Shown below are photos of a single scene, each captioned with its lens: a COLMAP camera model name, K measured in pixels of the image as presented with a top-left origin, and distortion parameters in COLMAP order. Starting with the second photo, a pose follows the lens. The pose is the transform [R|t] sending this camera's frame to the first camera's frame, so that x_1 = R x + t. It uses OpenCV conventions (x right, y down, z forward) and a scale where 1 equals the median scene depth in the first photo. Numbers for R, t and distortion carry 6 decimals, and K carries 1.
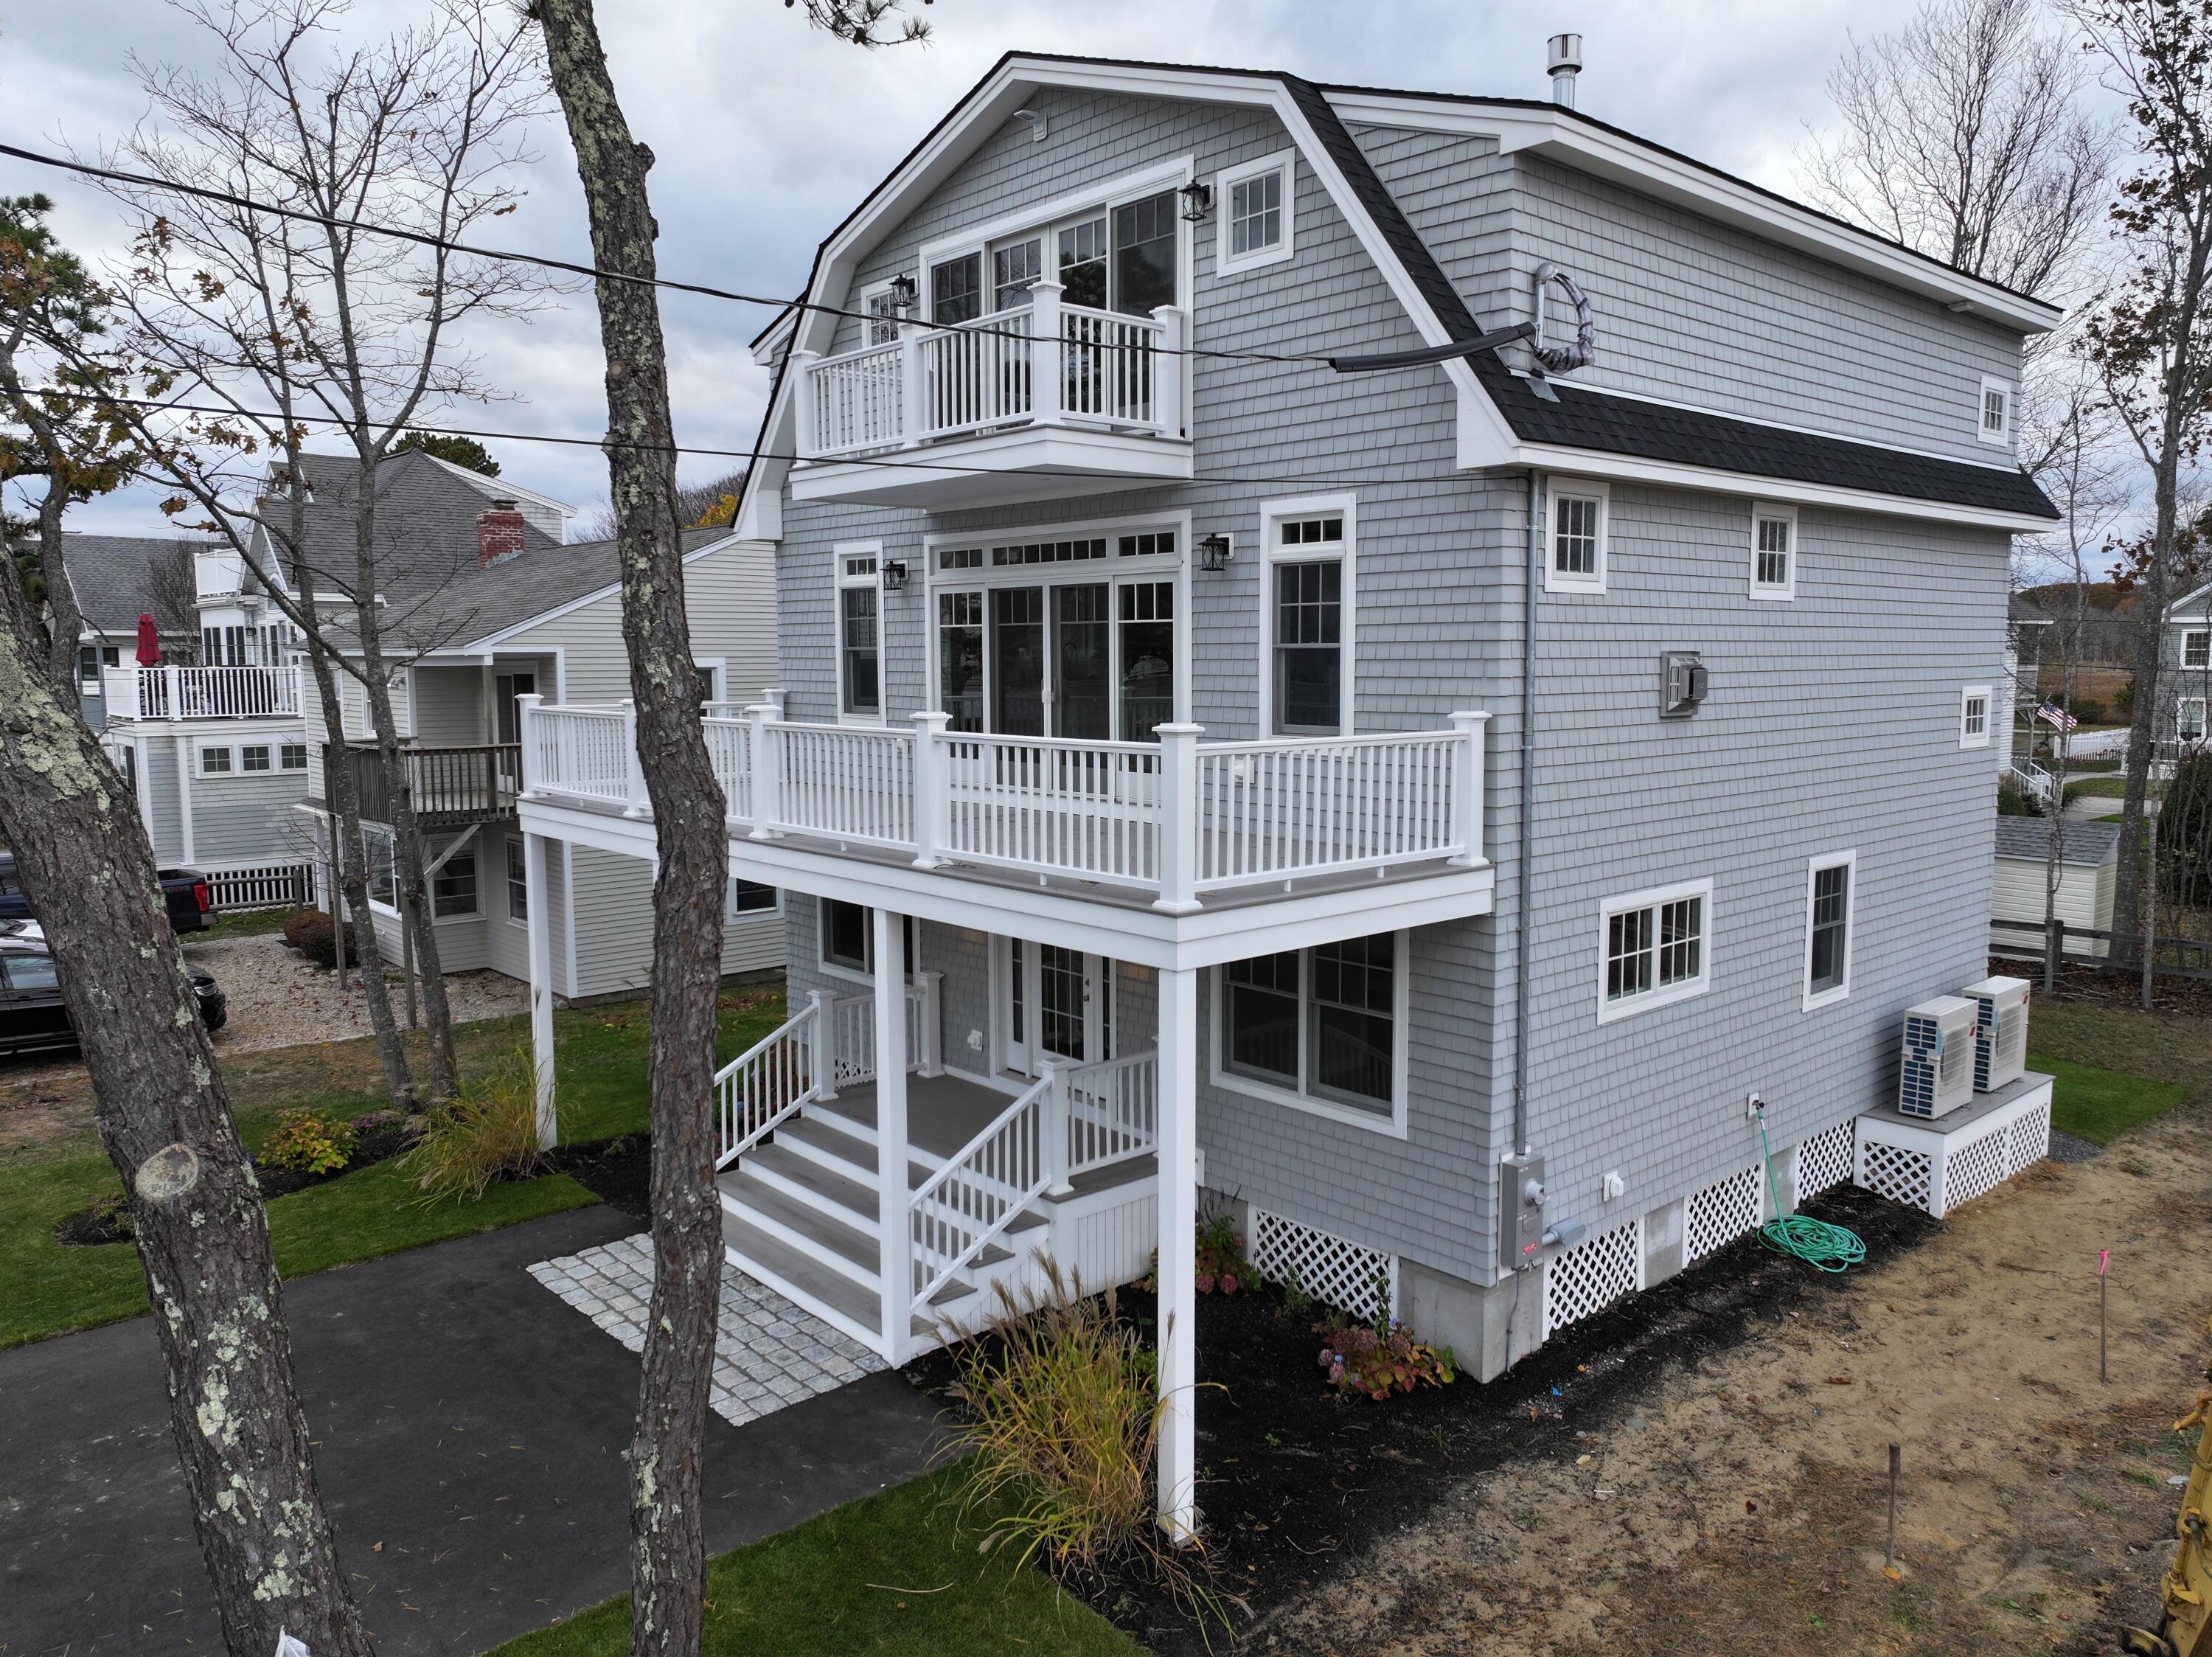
lens RADIAL K [[1561.5, 0, 1103.5], [0, 1561.5, 831.3], [0, 0, 1]] dist [0.003274, 0.000446]
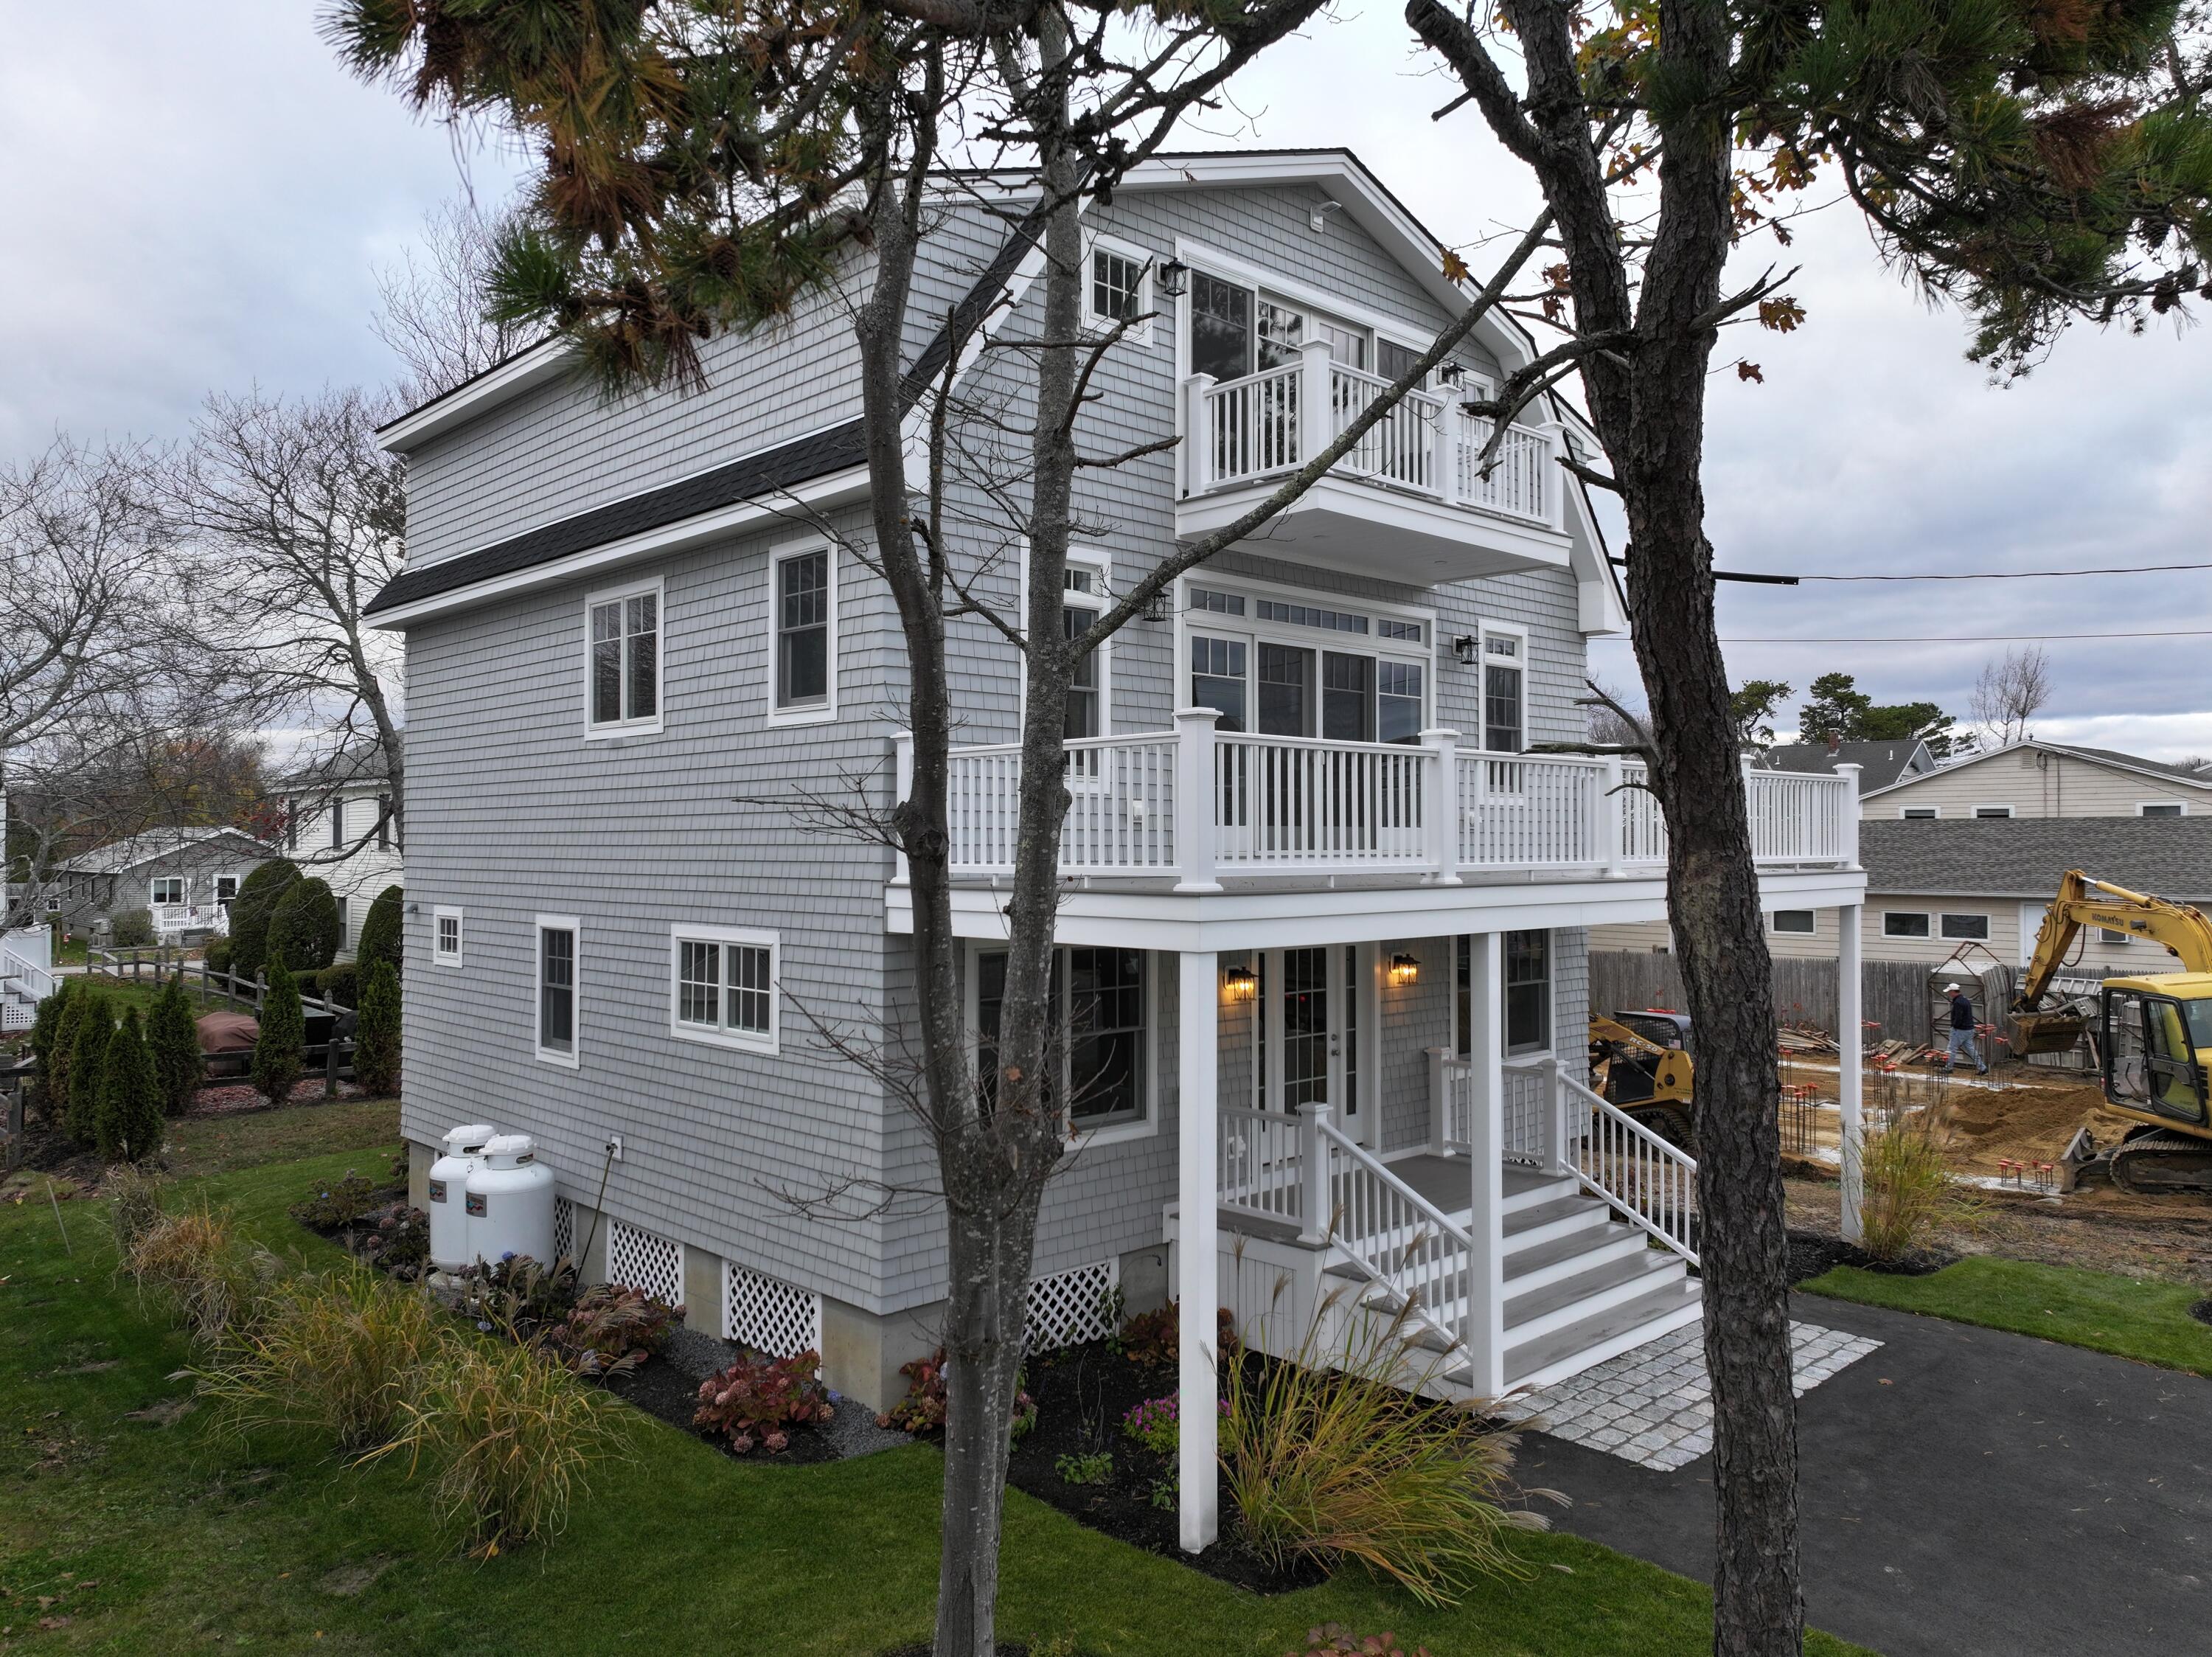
lens RADIAL K [[1561.5, 0, 1084.1], [0, 1561.5, 832.4], [0, 0, 1]] dist [0.003274, 0.000446]
pose [[-0.016506, 0.009849, 0.999815, -1.107351], [0.109918, 0.993909, -0.007976, -0.049796], [-0.993804, 0.109766, -0.017488, 1.244982]]
